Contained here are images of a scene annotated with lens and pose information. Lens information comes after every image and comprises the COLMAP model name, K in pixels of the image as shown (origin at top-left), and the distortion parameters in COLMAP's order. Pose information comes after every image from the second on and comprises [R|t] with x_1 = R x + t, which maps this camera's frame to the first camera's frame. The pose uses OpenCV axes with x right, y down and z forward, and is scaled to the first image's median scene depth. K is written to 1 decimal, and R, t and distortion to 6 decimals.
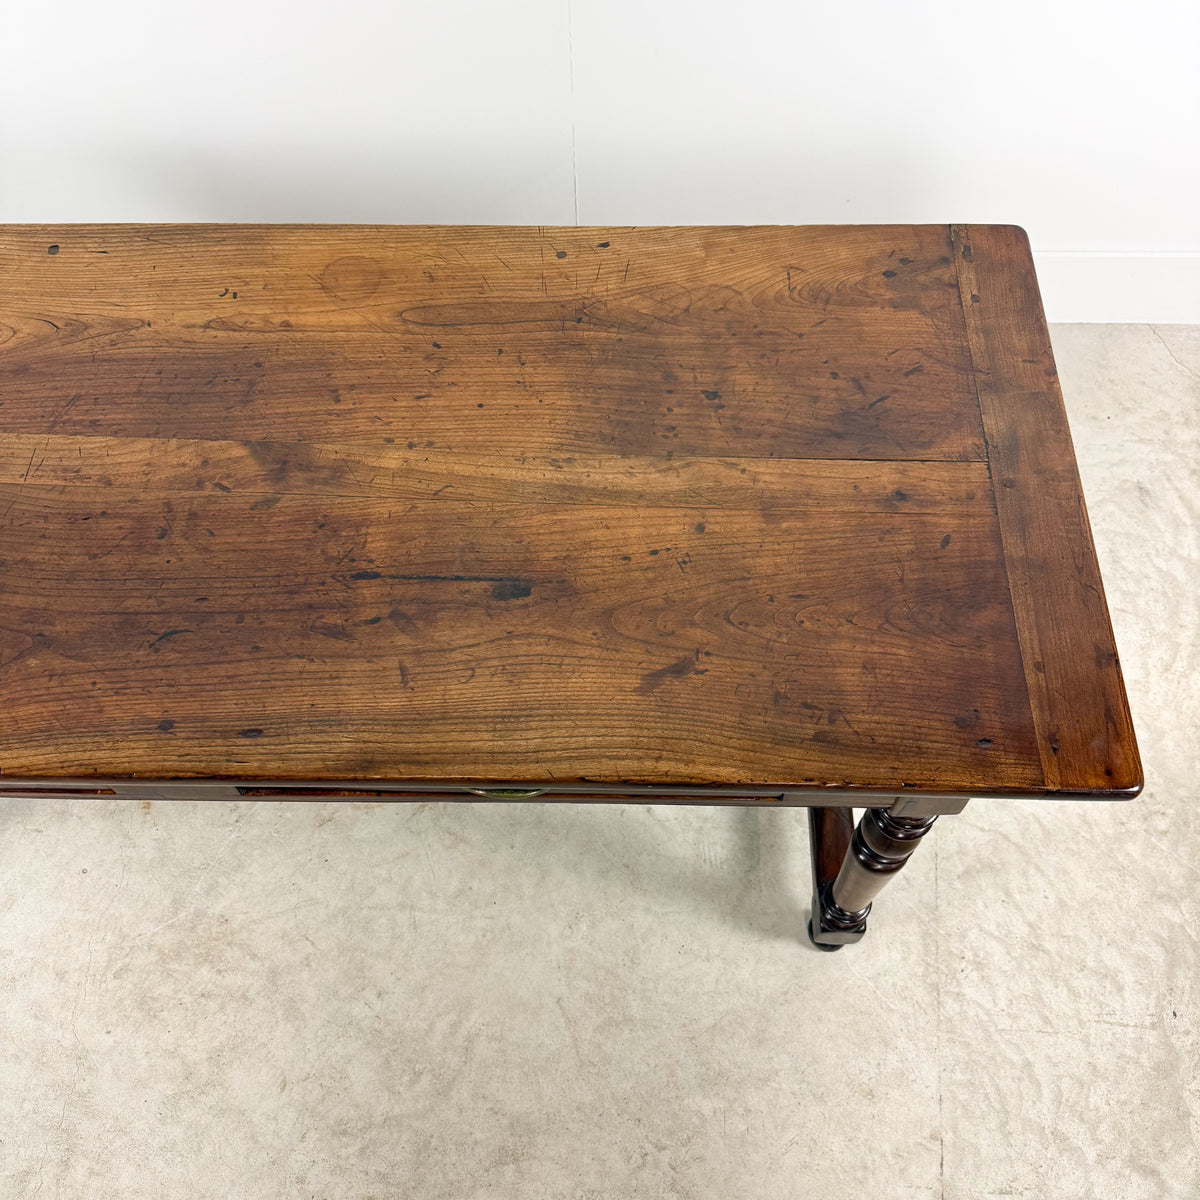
lens RADIAL K [[1118.4, 0, 603.7], [0, 1118.4, 595.6], [0, 0, 1]] dist [0.122125, -0.259000]
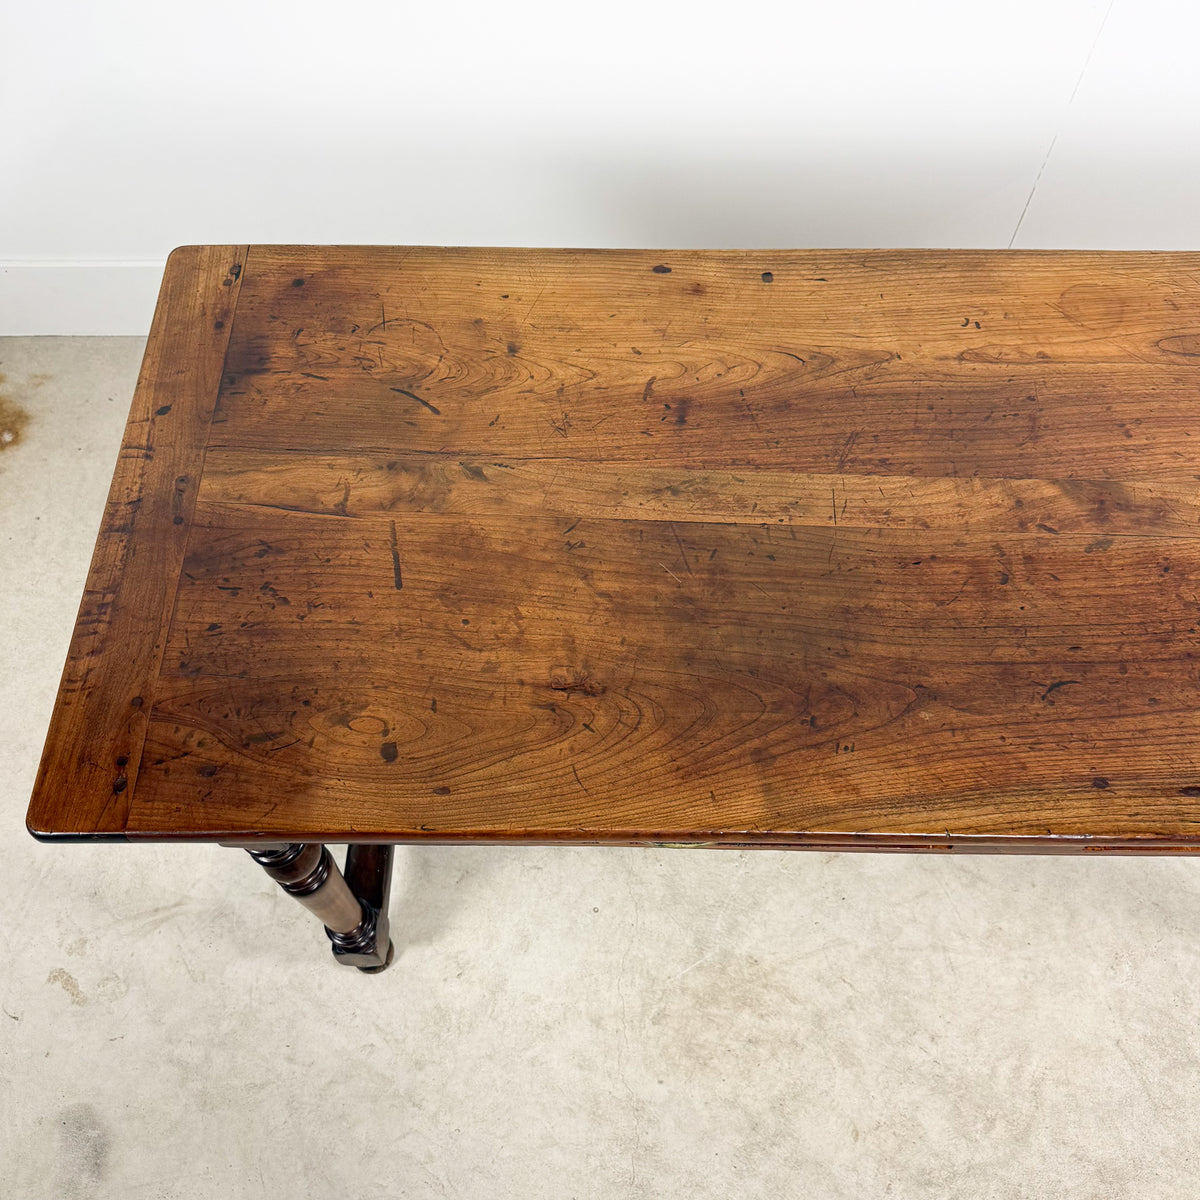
lens RADIAL K [[1144.7, 0, 600.0], [0, 1144.7, 600.0], [0, 0, 1]] dist [0.100686, -0.205255]
pose [[0.999809, -0.004267, 0.019089, -0.506512], [0.004201, 0.999985, 0.003483, -0.027817], [-0.019104, -0.003402, 0.999812, 0.017675]]
